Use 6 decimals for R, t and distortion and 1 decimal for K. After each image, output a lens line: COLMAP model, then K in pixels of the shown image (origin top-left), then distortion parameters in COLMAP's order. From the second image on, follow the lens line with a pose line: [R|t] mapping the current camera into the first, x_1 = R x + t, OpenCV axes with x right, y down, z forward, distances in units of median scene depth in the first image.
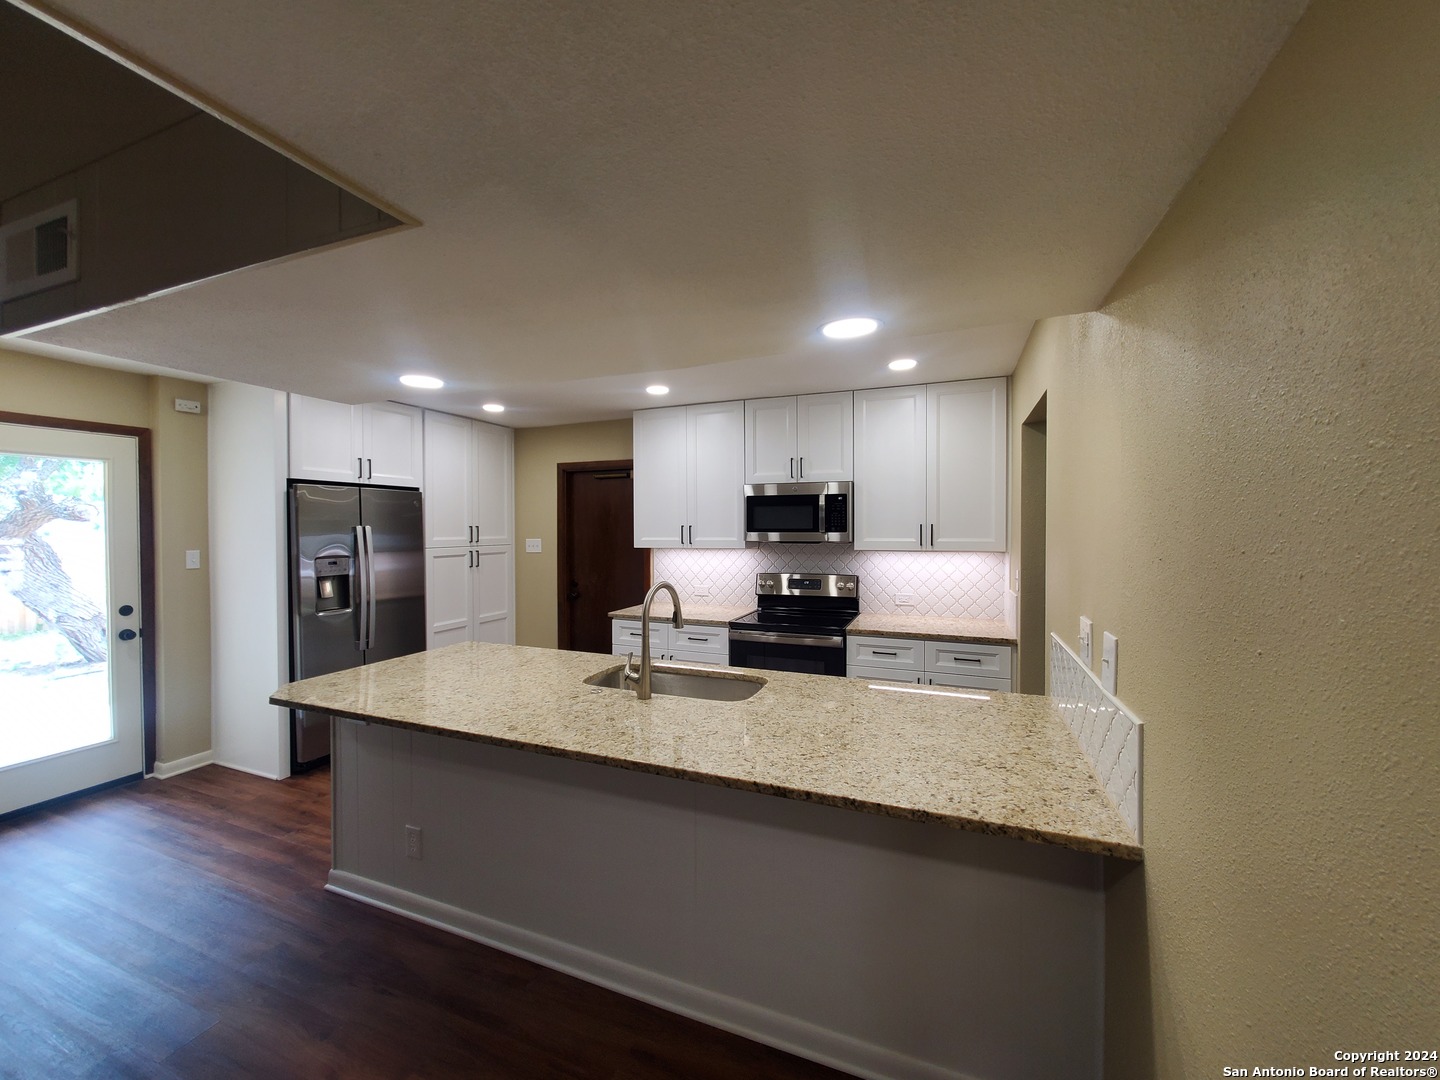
lens RADIAL K [[573.2, 0, 719.6], [0, 573.2, 535.4], [0, 0, 1]] dist [-0.000199, 0.000415]
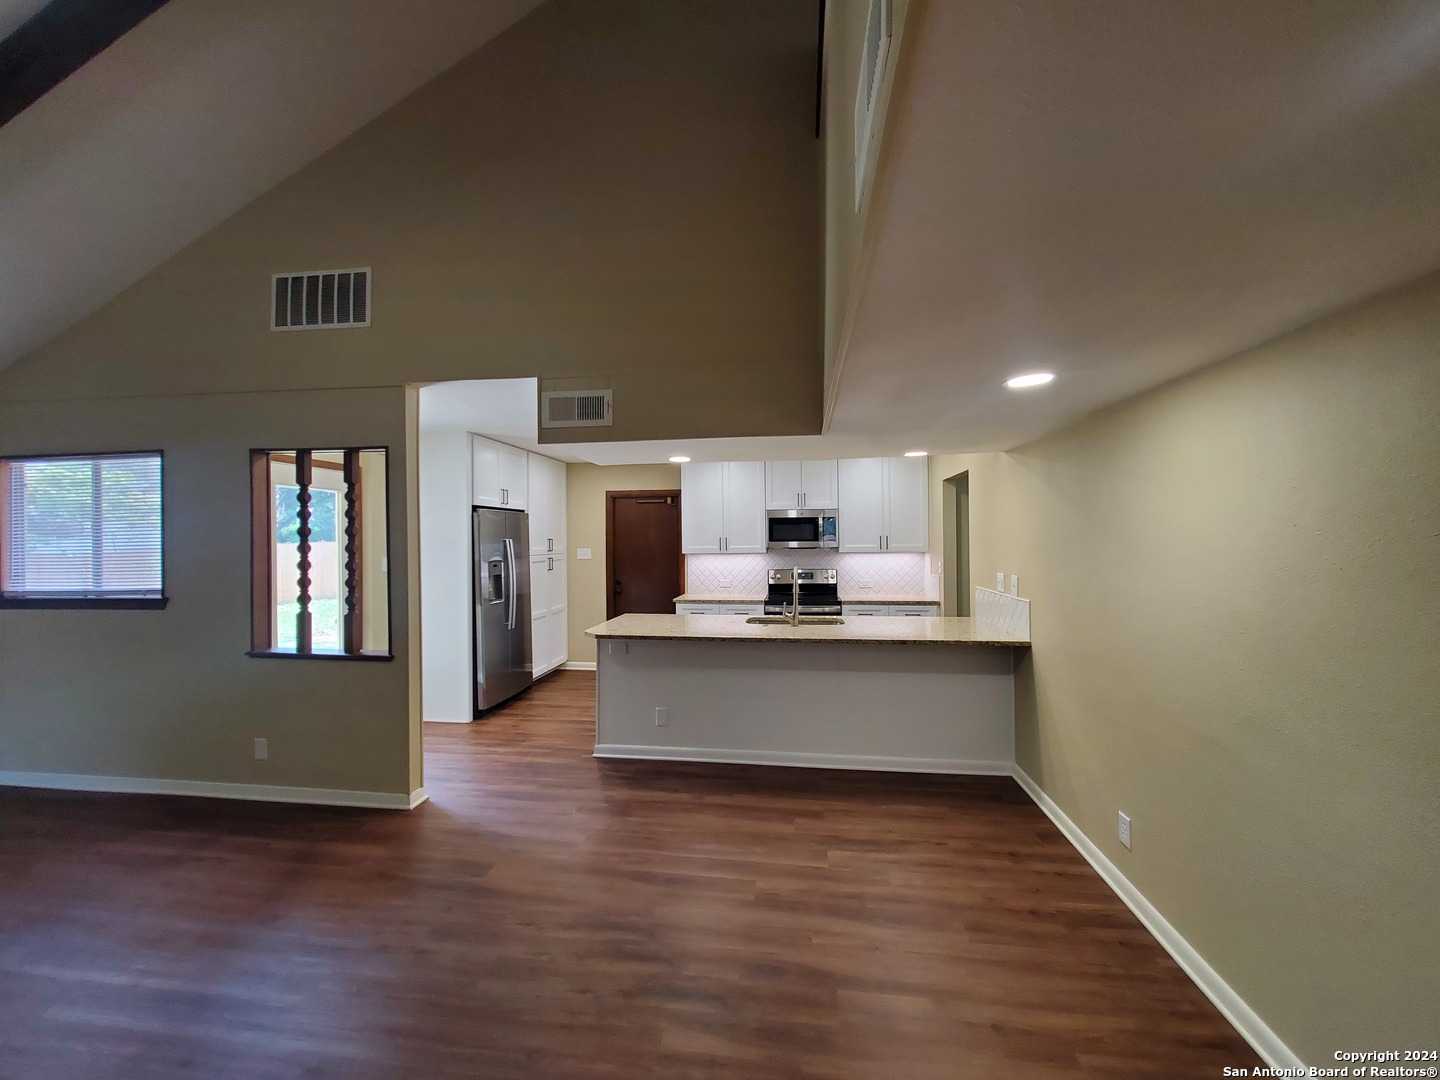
lens RADIAL K [[573.2, 0, 722.6], [0, 573.2, 545.7], [0, 0, 1]] dist [-0.000199, 0.000415]
pose [[0.970221, -0.009464, 0.242037, -0.531966], [0.010362, 0.999943, -0.002438, 0.008939], [-0.242001, 0.004874, 0.970264, -0.524899]]
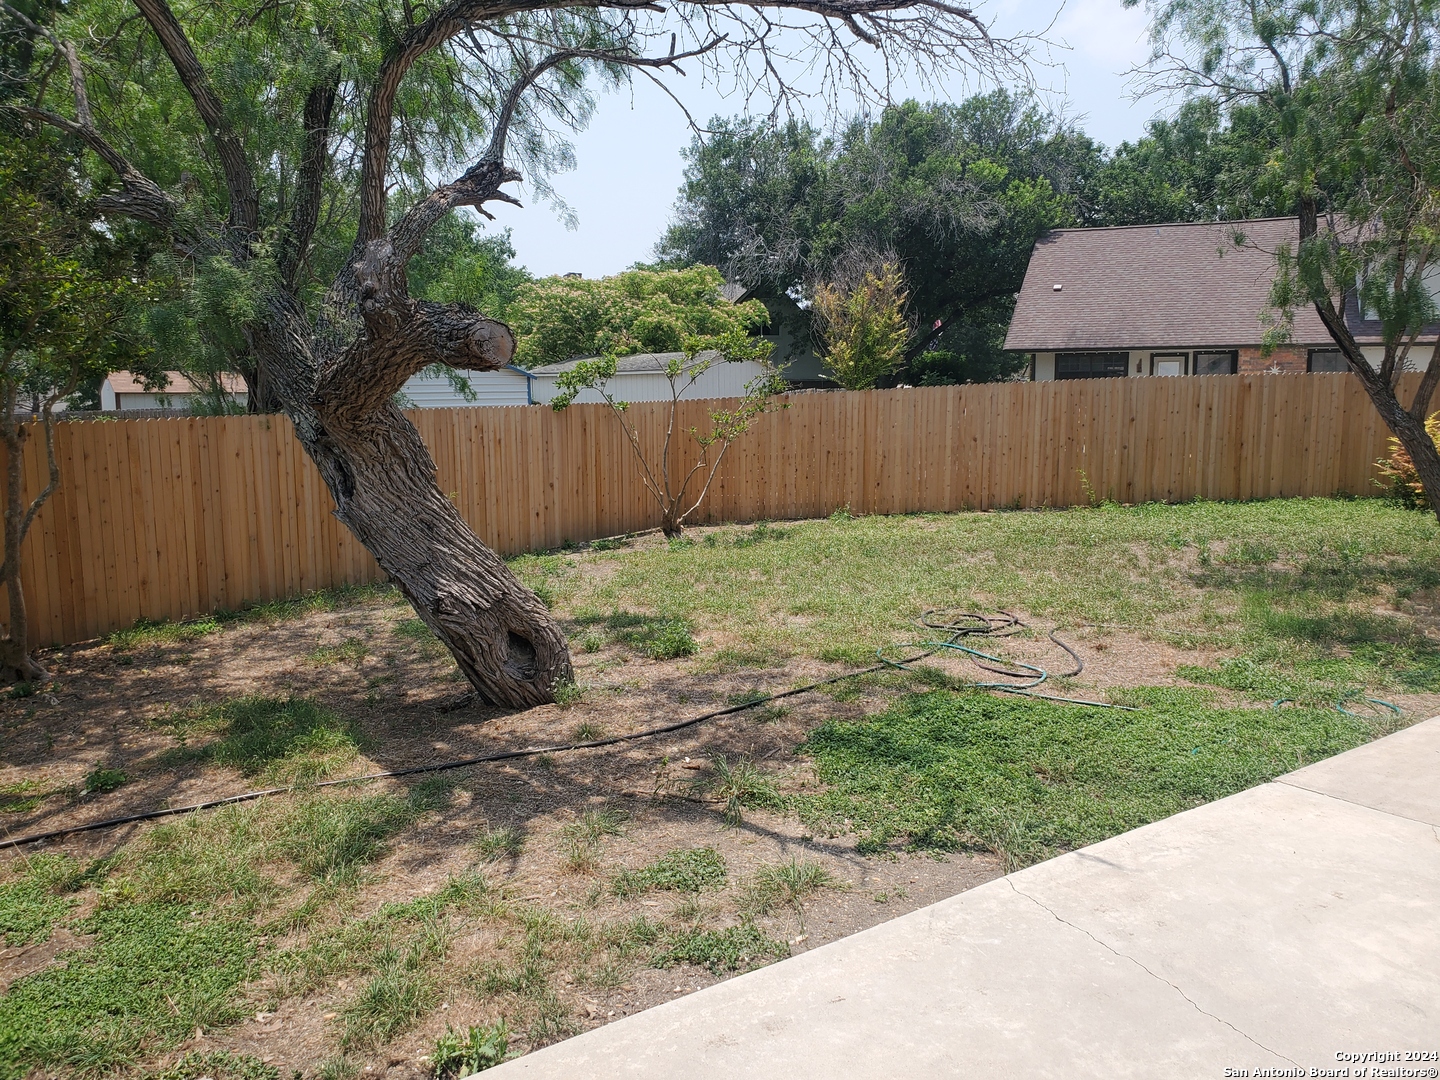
lens RADIAL K [[1119.2, 0, 720.6], [0, 1119.2, 536.8], [0, 0, 1]] dist [0.037012, -0.041564]
pose [[0.842022, 0.072320, -0.534574, -1.198637], [-0.002828, 0.991551, 0.129688, -0.024460], [0.539436, -0.107688, 0.835112, 0.955105]]
